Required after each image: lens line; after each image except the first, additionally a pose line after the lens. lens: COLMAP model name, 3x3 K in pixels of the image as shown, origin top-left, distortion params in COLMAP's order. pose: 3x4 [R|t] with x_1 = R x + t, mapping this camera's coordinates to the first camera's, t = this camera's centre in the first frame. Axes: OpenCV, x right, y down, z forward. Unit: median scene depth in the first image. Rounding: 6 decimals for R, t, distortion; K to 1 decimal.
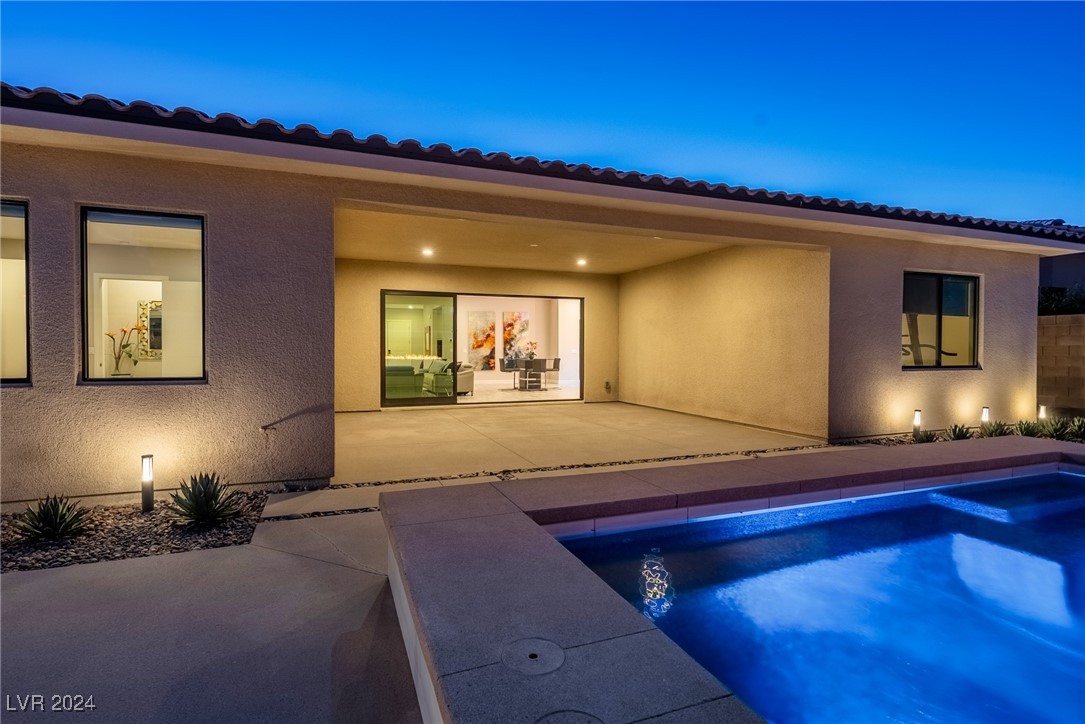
lens RADIAL K [[540.6, 0, 542.6], [0, 540.6, 353.8], [0, 0, 1]] dist [0.000198, 0.000243]
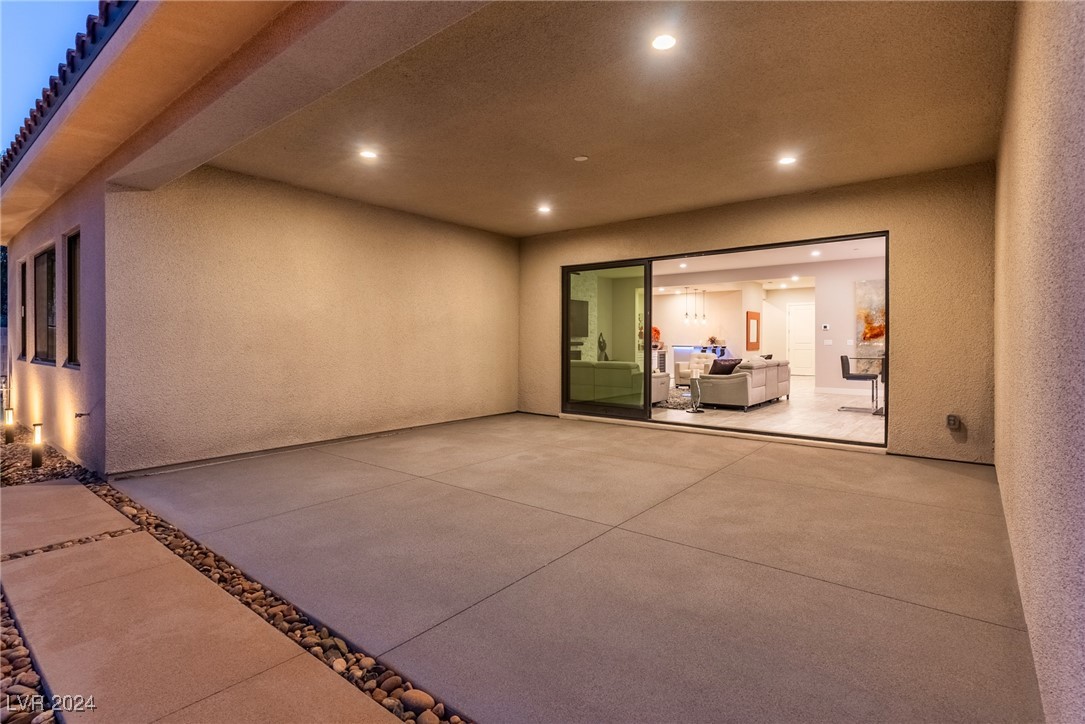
lens RADIAL K [[533.5, 0, 538.4], [0, 533.5, 344.0], [0, 0, 1]] dist [-0.000356, -0.000073]
pose [[0.489739, 0.004430, -0.871858, 0.499841], [-0.006345, 0.999979, 0.001517, -0.005260], [0.871846, 0.004789, 0.489757, 0.753274]]
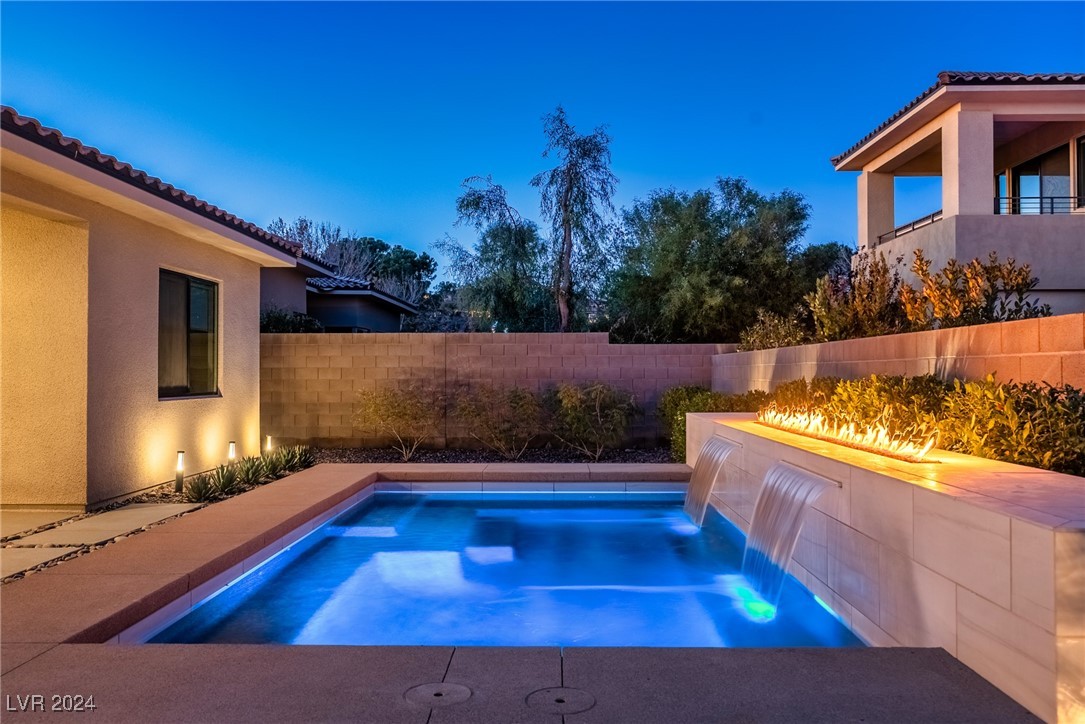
lens RADIAL K [[891.2, 0, 542.5], [0, 891.2, 362.0], [0, 0, 1]] dist [0.012315, 0.004363]
pose [[0.386569, 0.013083, 0.922168, -0.260034], [0.001892, 0.999886, -0.014979, -0.002995], [-0.922259, 0.007535, 0.386500, 0.035925]]
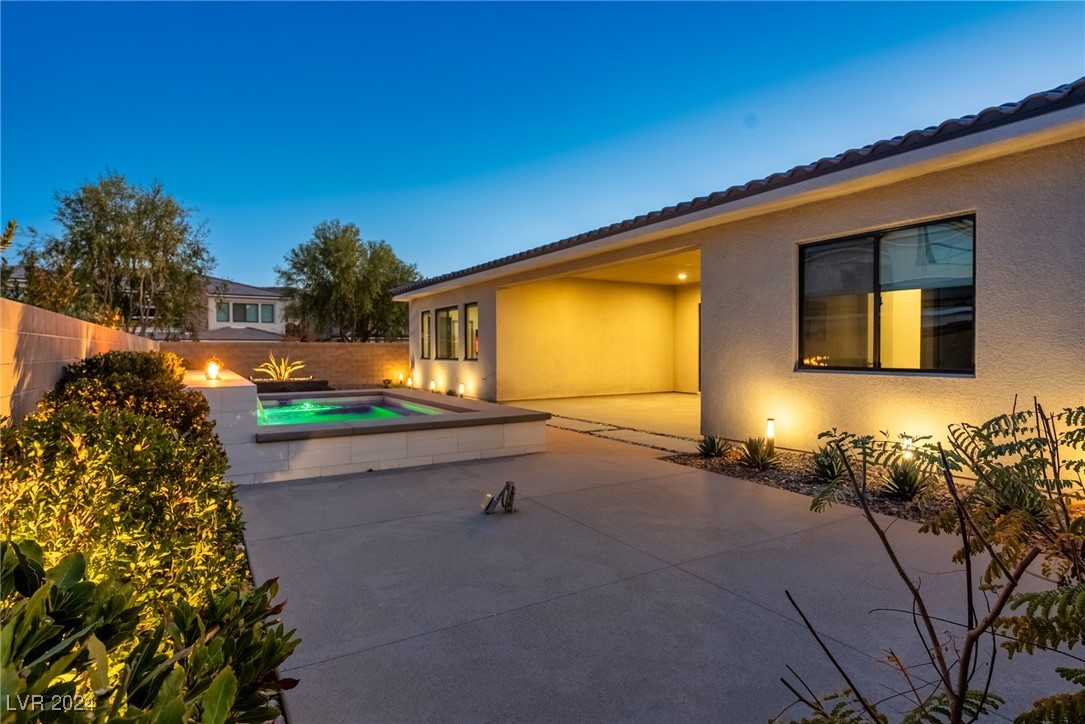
lens RADIAL K [[562.2, 0, 542.5], [0, 562.2, 362.0], [0, 0, 1]] dist [-0.003791, -0.000318]
pose [[0.178453, 0.018291, -0.983778, 1.336662], [-0.001414, 0.999831, 0.018333, 0.002363], [0.983947, -0.001880, 0.178449, 0.471404]]
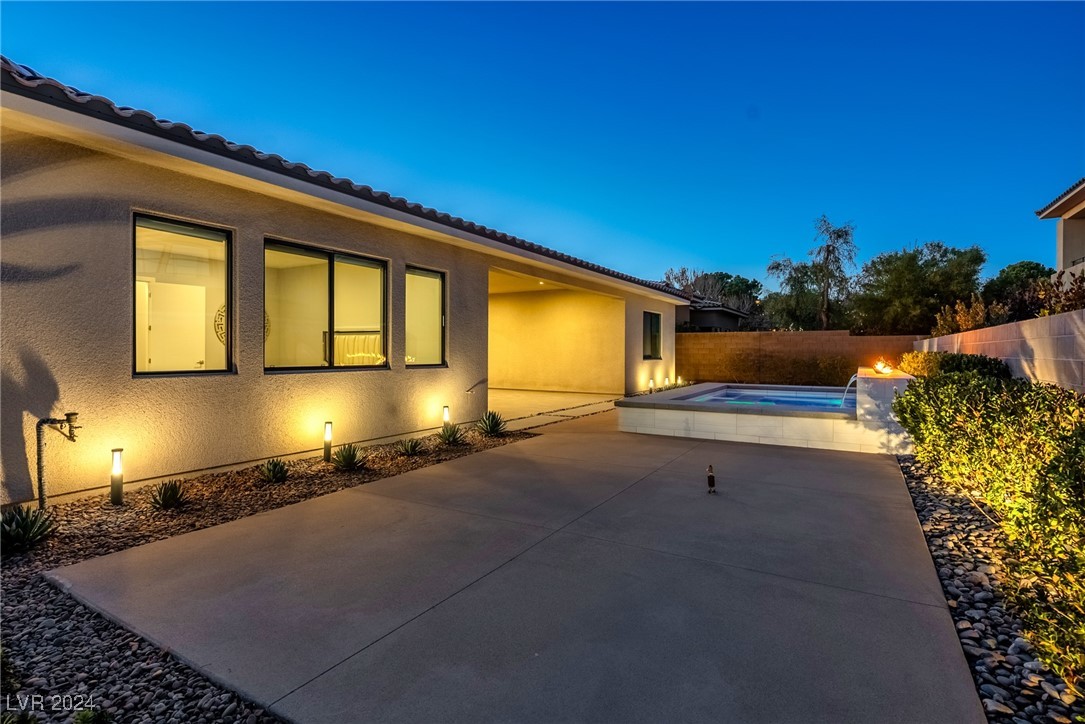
lens RADIAL K [[540.6, 0, 542.6], [0, 540.6, 353.8], [0, 0, 1]] dist [0.000198, 0.000243]
pose [[0.785708, 0.001326, 0.618596, -0.858260], [-0.003596, 0.999991, 0.002425, 0.003253], [-0.618587, -0.004130, 0.785706, -0.344274]]
